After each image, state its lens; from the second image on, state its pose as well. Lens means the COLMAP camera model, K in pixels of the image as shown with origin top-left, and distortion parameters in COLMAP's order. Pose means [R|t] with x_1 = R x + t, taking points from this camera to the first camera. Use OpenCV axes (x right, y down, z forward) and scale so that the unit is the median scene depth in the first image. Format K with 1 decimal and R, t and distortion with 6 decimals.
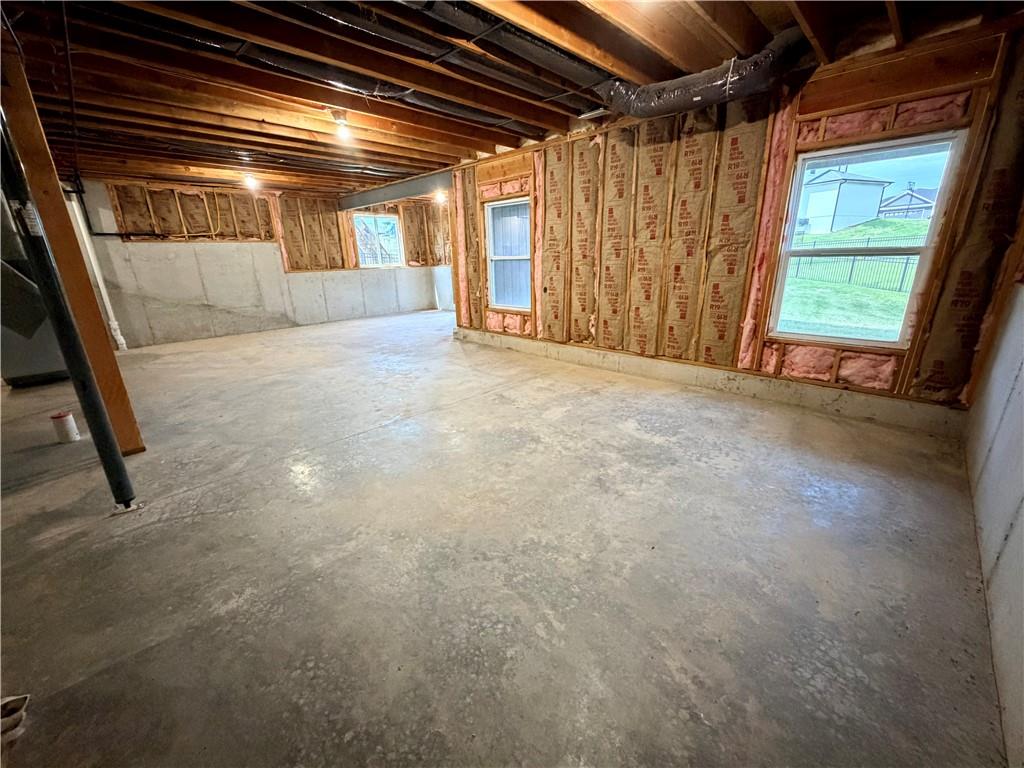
lens RADIAL K [[410.8, 0, 512.9], [0, 410.8, 386.6], [0, 0, 1]] dist [0.009476, -0.000866]
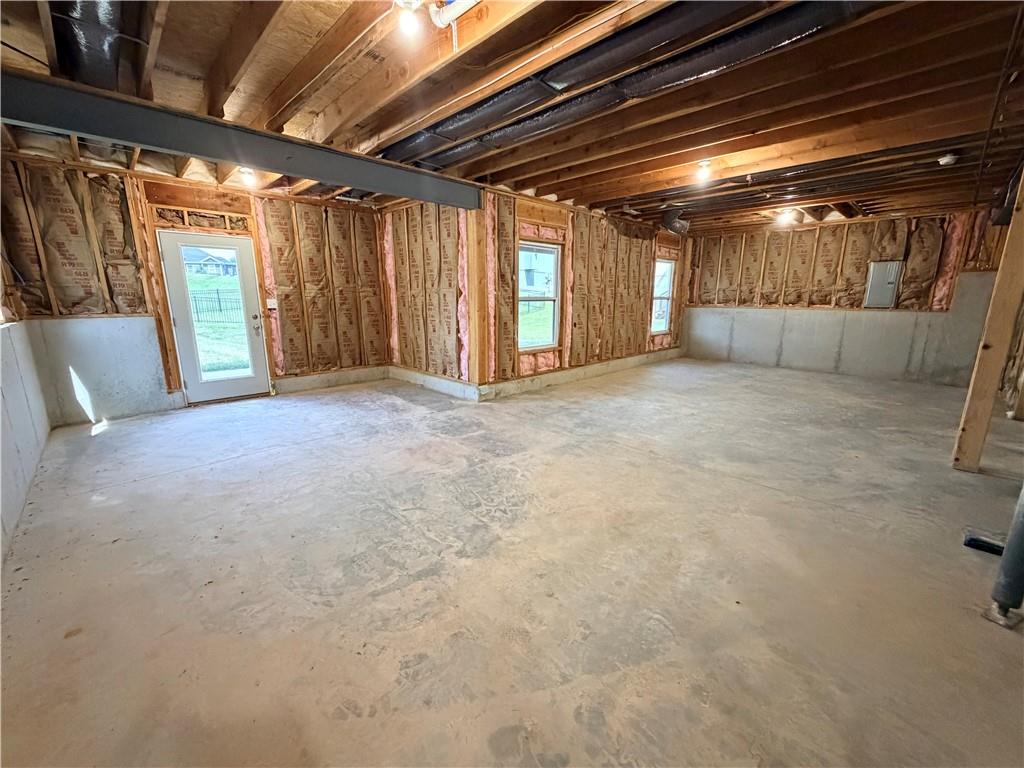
lens RADIAL K [[410.8, 0, 512.8], [0, 410.8, 384.9], [0, 0, 1]] dist [0.009476, -0.000866]
pose [[0.012138, -0.187876, 0.982118, -1.098837], [0.306325, 0.935665, 0.175203, -0.328641], [-0.951850, 0.298721, 0.068909, 1.116805]]
